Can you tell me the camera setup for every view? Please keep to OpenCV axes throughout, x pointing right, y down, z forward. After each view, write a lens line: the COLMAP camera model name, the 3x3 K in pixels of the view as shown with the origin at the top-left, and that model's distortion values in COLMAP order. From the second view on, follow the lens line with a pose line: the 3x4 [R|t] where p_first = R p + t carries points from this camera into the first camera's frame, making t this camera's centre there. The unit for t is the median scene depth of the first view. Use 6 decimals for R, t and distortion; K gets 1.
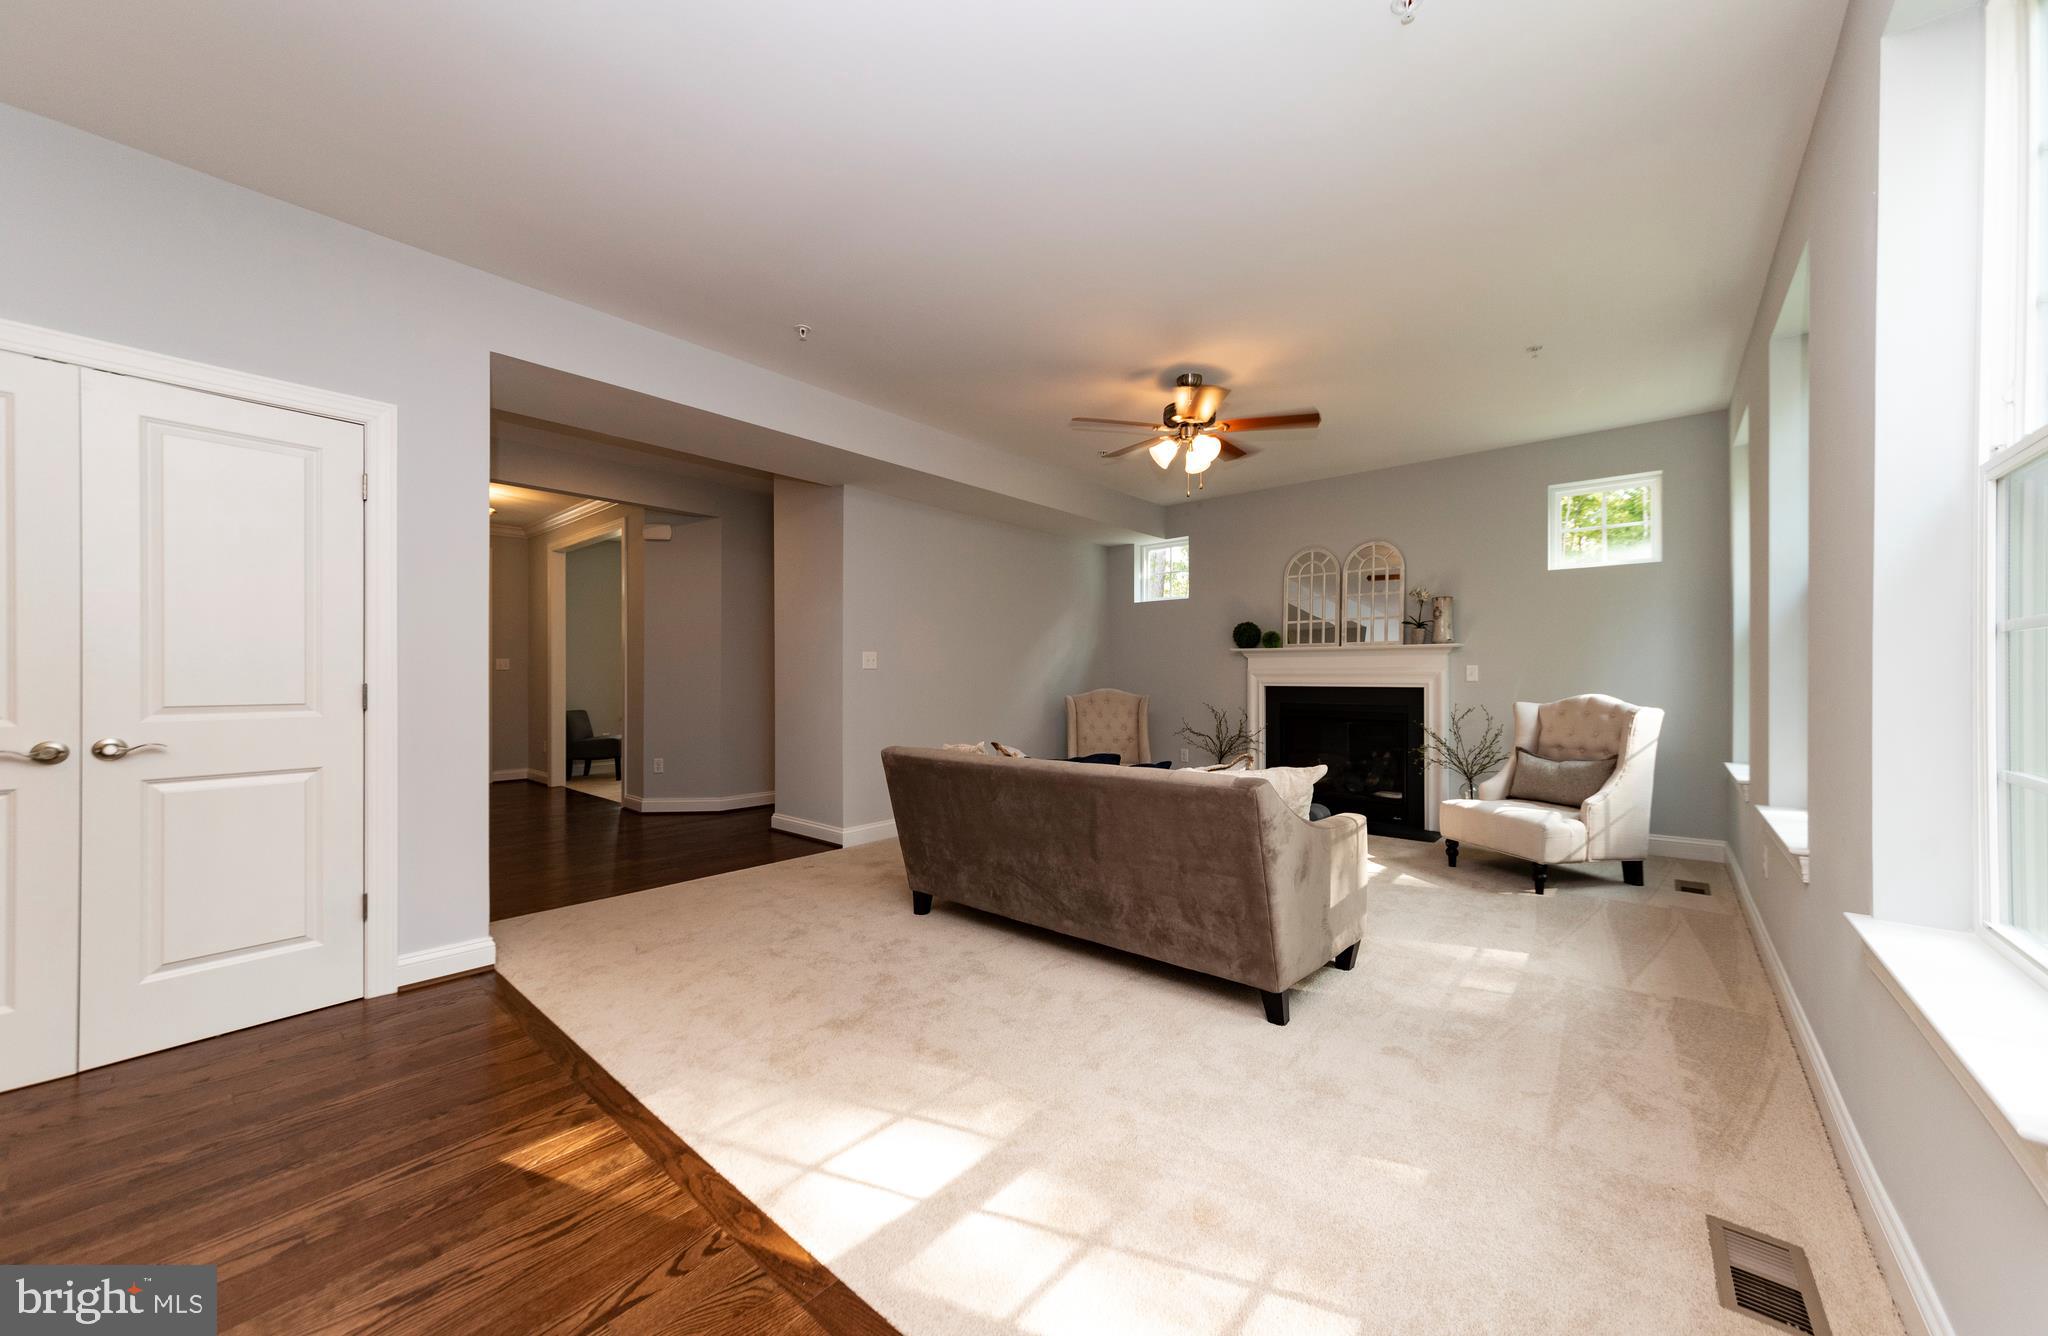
lens RADIAL K [[734.1, 0, 1024.0], [0, 734.1, 668.0], [0, 0, 1]] dist [0.000964, 0.000023]
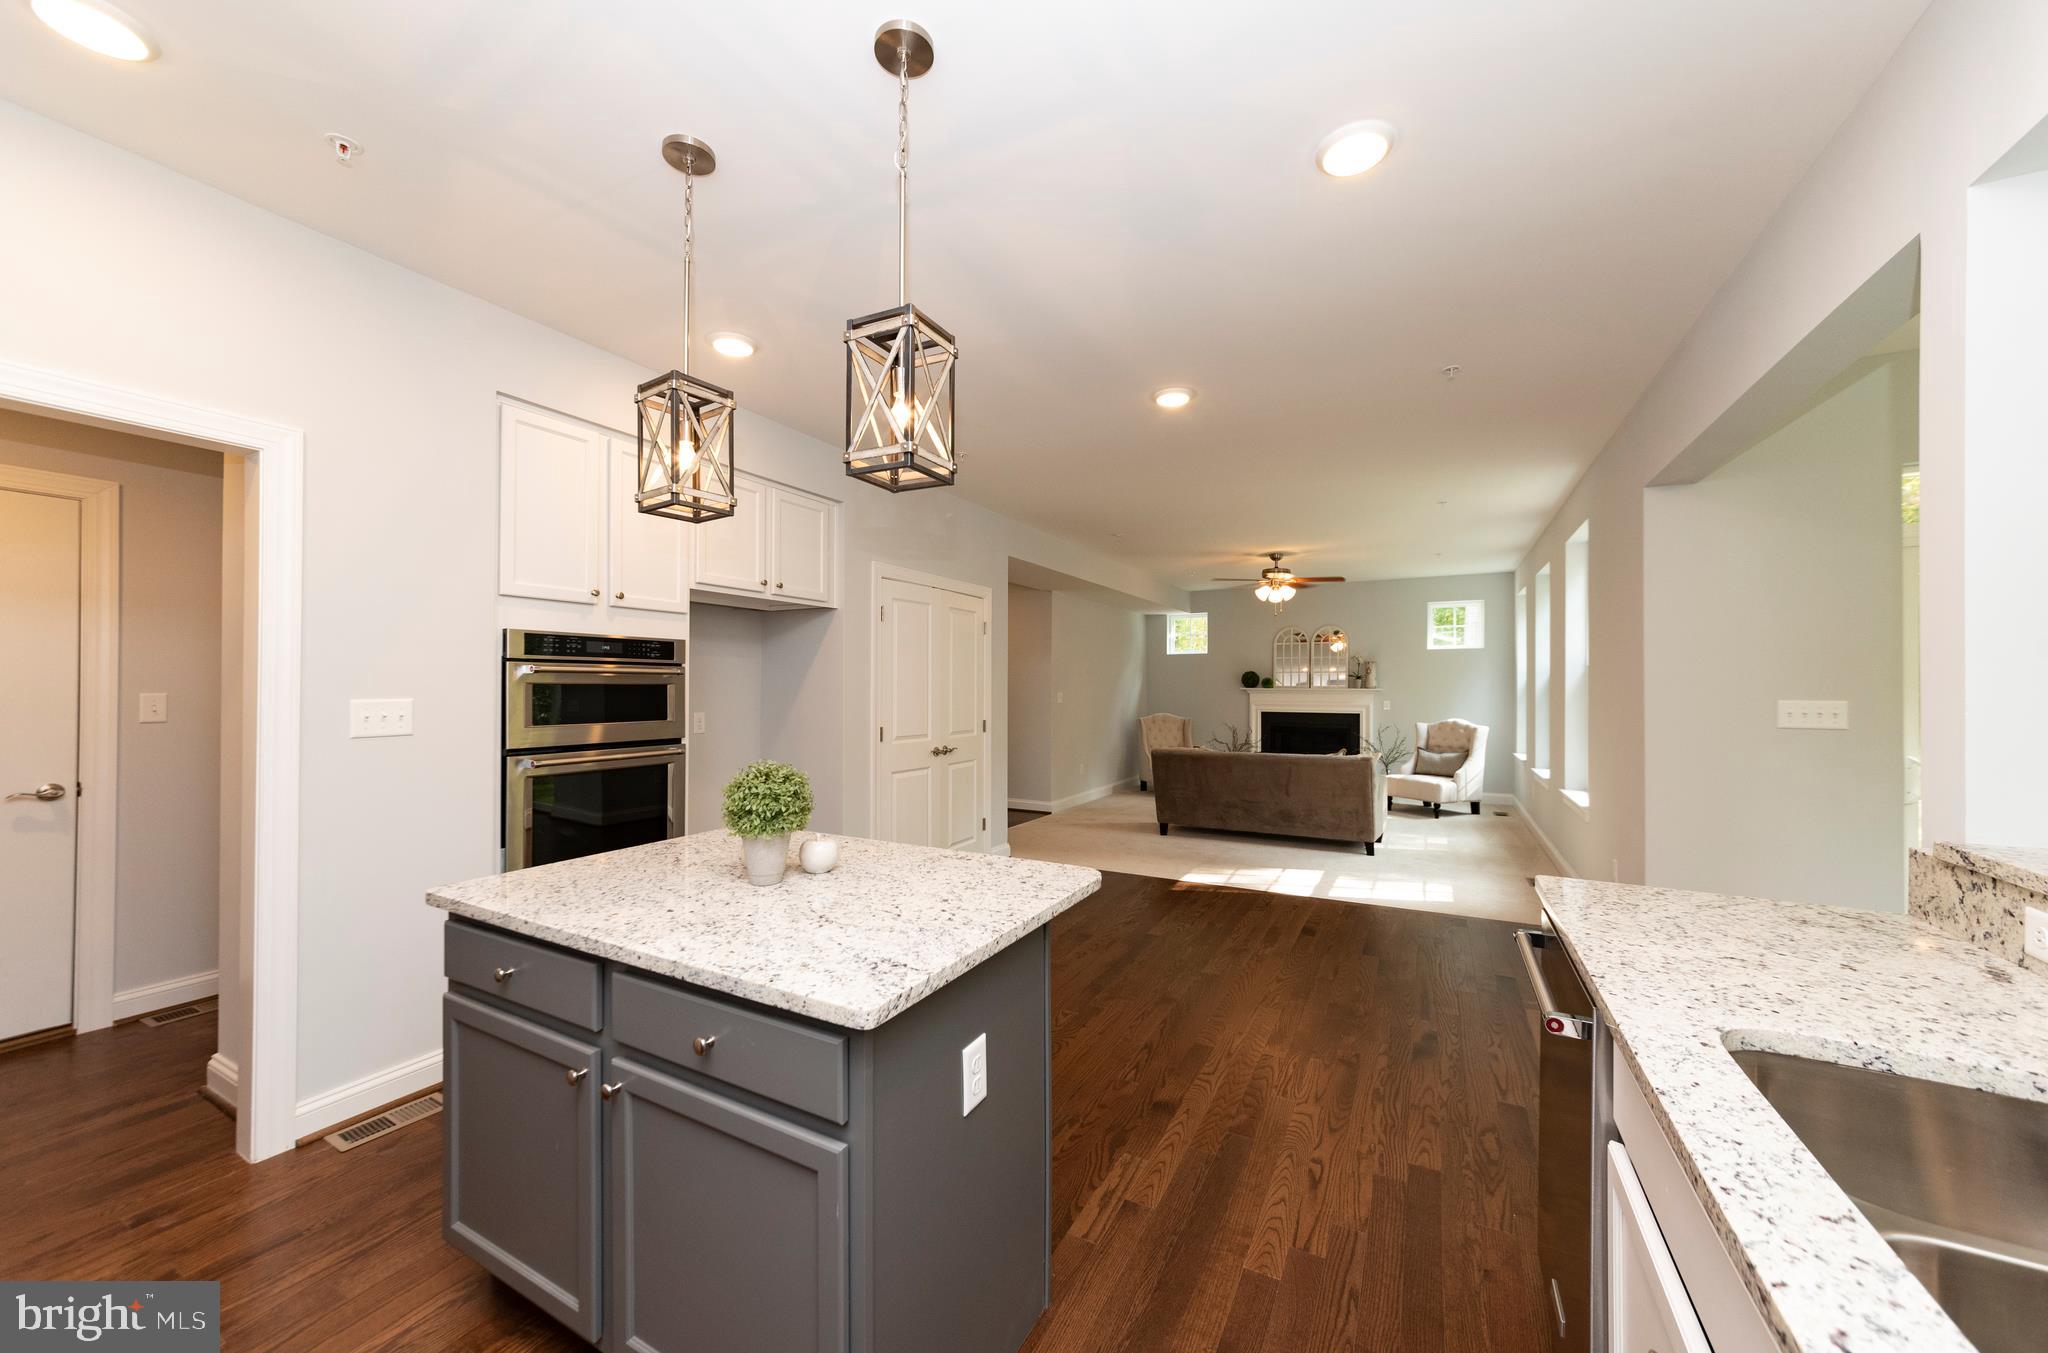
lens RADIAL K [[752.2, 0, 1024.0], [0, 752.2, 676.5], [0, 0, 1]] dist [0.012411, -0.000048]
pose [[0.977052, 0.008844, 0.212819, -0.780031], [-0.008128, 0.999958, -0.004240, -0.060359], [-0.212847, 0.002413, 0.977082, -0.722166]]
